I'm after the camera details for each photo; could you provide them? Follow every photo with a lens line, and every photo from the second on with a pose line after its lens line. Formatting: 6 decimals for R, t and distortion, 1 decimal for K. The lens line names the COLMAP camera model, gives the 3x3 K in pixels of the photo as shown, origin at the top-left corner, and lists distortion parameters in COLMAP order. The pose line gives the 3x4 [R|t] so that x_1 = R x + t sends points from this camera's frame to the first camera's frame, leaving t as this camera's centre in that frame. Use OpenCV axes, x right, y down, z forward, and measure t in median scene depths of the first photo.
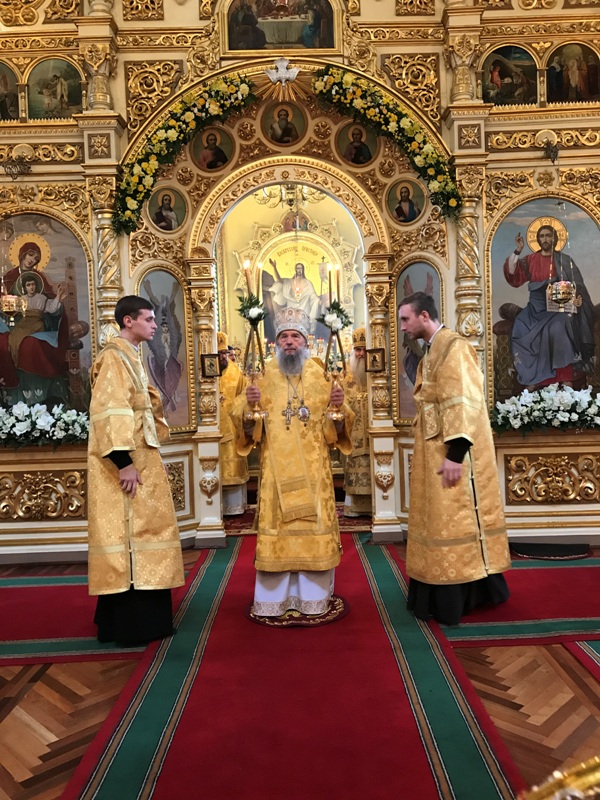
lens RADIAL K [[657.0, 0, 303.8], [0, 657.0, 397.0], [0, 0, 1]] dist [0.024875, -0.022906]
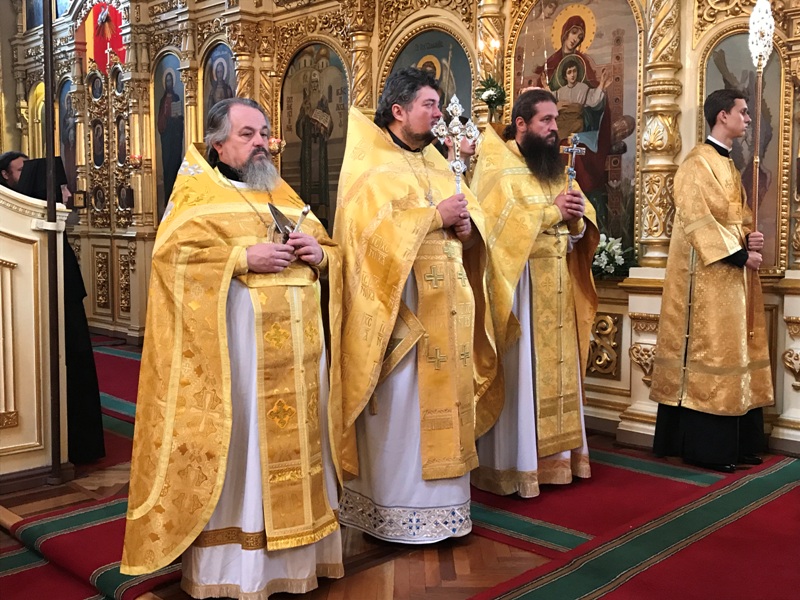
lens RADIAL K [[876.2, 0, 400.9], [0, 876.2, 295.3], [0, 0, 1]] dist [0.012083, 0.000000]
pose [[0.703220, 0.094174, -0.704708, 0.200787], [-0.042722, 0.994995, 0.090335, 0.008183], [0.709687, -0.033419, 0.703724, 0.115449]]
